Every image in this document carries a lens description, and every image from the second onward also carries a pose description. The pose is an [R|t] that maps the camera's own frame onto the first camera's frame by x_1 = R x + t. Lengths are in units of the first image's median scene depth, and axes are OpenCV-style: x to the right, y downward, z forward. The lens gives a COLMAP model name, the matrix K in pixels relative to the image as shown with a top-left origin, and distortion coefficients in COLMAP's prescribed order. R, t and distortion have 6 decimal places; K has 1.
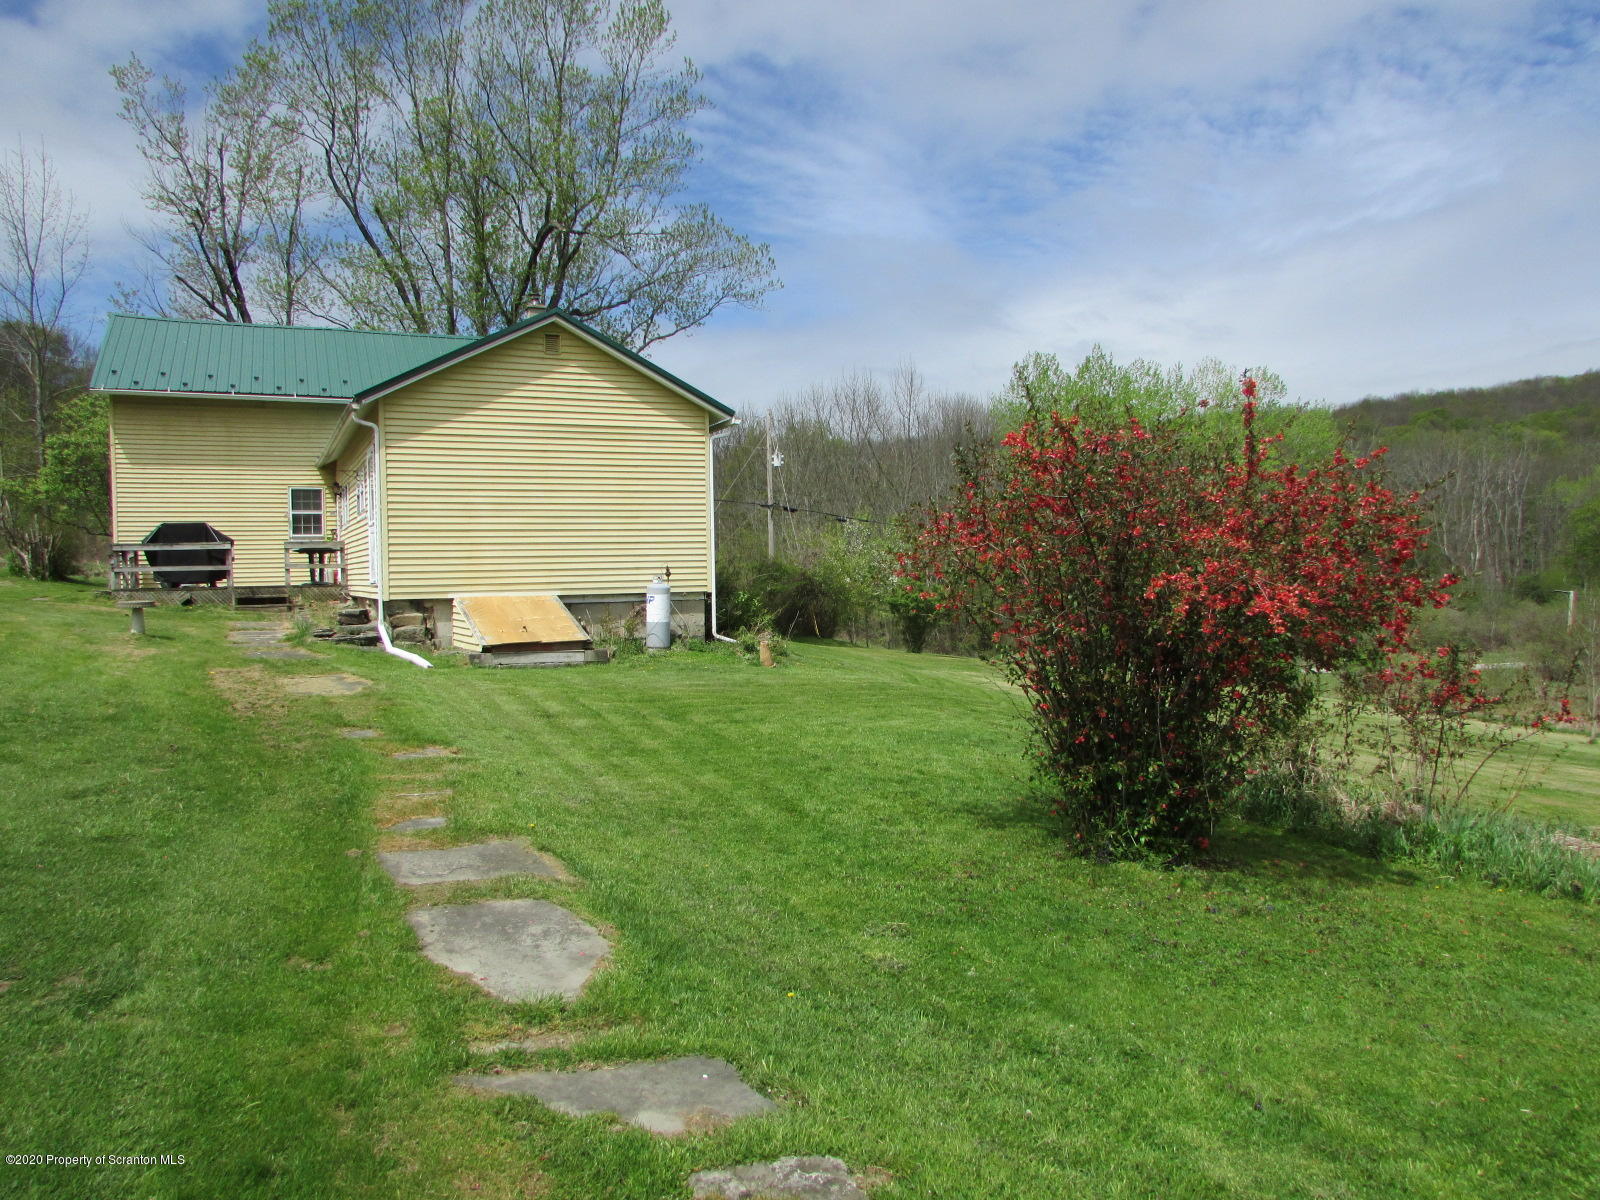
lens RADIAL K [[1144.7, 0, 800.0], [0, 1144.7, 600.0], [0, 0, 1]] dist [-0.027553, 0.013818]
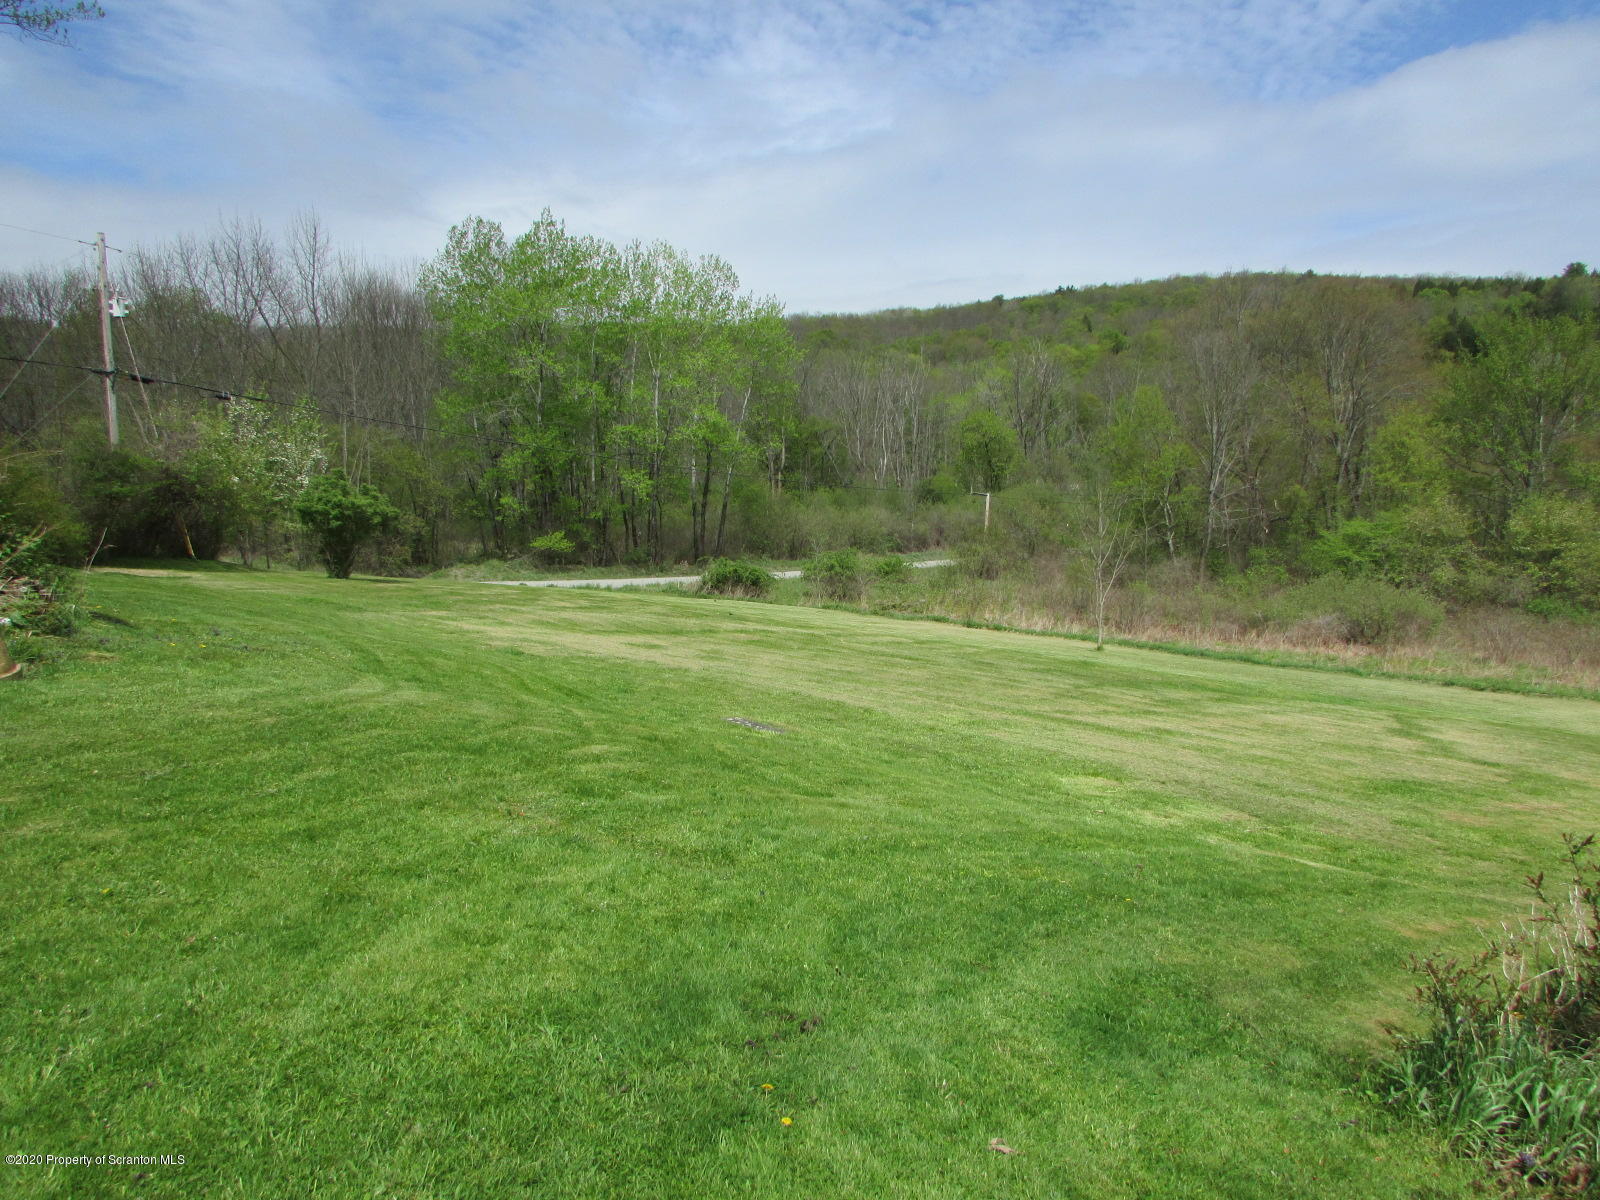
lens RADIAL K [[1144.7, 0, 800.0], [0, 1144.7, 600.0], [0, 0, 1]] dist [-0.027553, 0.013818]
pose [[0.883237, -0.045433, 0.466720, 0.009968], [0.008924, 0.996744, 0.080140, 0.002152], [-0.468841, -0.066618, 0.880767, 0.113780]]
